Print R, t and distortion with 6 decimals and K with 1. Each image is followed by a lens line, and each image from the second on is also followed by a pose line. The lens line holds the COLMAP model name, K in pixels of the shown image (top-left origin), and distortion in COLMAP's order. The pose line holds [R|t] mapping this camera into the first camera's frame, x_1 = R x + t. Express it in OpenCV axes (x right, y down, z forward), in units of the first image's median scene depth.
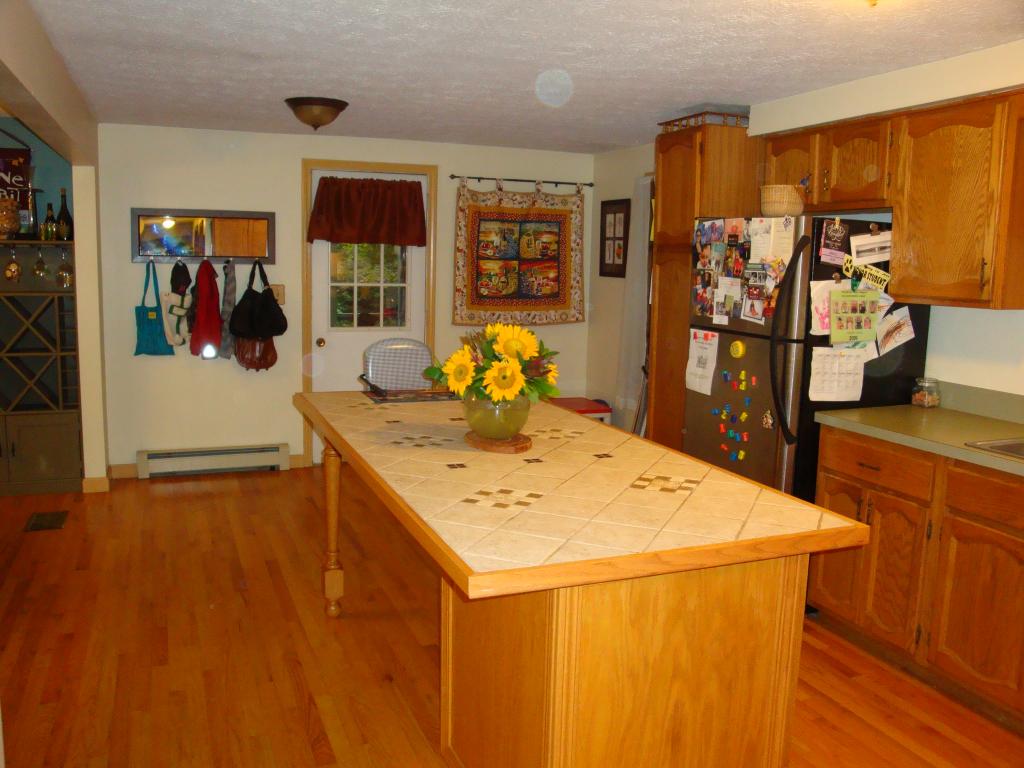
lens RADIAL K [[851.7, 0, 515.2], [0, 851.7, 383.5], [0, 0, 1]] dist [-0.156724, 0.141588]
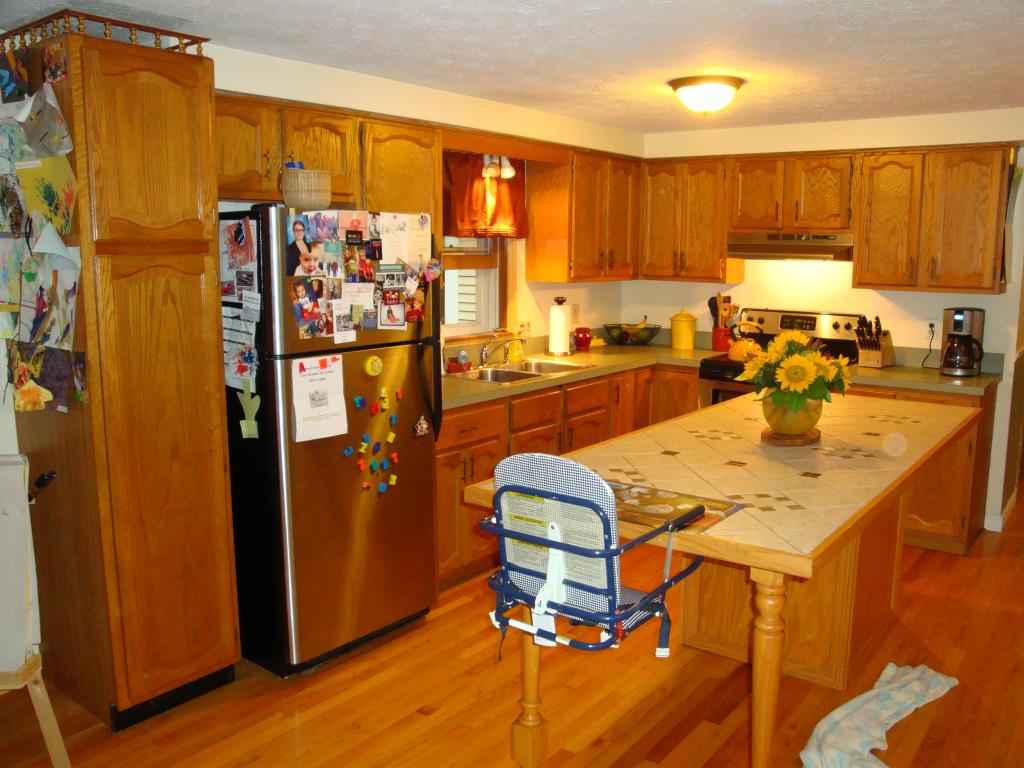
lens RADIAL K [[851.7, 0, 515.2], [0, 851.7, 383.5], [0, 0, 1]] dist [-0.156724, 0.141588]
pose [[-0.498111, -0.160042, 0.852216, -0.504720], [0.110152, 0.963178, 0.245263, -0.203066], [-0.860088, 0.216042, -0.462141, 1.189712]]
